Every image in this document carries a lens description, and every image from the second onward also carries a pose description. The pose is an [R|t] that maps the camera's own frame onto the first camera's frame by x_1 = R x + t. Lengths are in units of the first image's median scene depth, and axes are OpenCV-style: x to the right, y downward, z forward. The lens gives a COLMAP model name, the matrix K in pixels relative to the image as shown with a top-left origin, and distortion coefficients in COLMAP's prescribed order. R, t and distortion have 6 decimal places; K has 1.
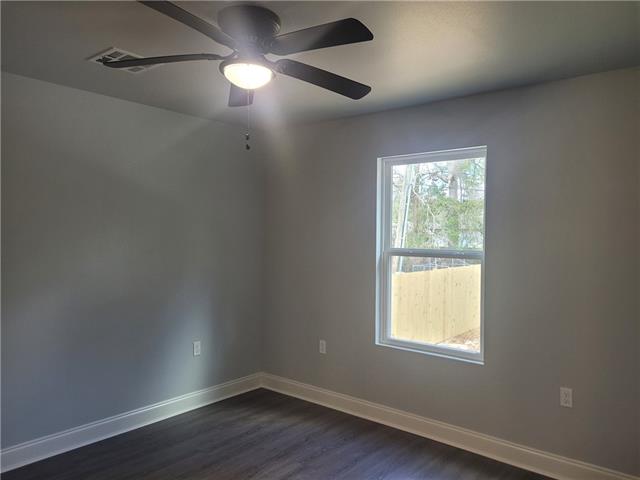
lens RADIAL K [[484.2, 0, 319.8], [0, 484.2, 243.2], [0, 0, 1]] dist [0.034861, -0.007298]
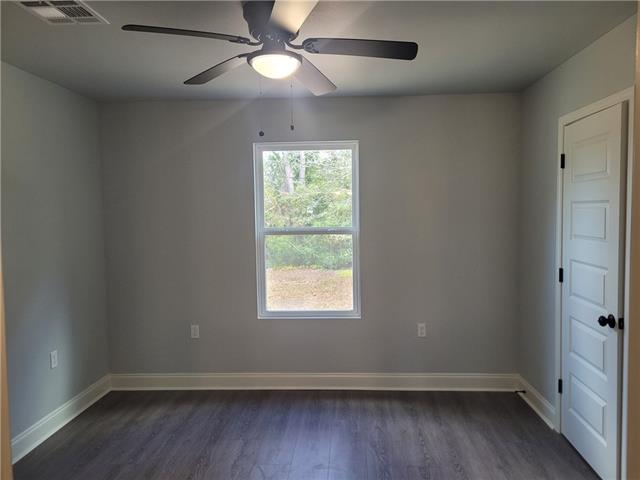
lens RADIAL K [[484.2, 0, 319.8], [0, 484.2, 243.2], [0, 0, 1]] dist [0.034861, -0.007298]
pose [[0.801534, -0.063186, 0.594601, -0.401039], [0.037619, 0.997760, 0.055318, -0.011626], [-0.596764, -0.021971, 0.802116, 0.064876]]
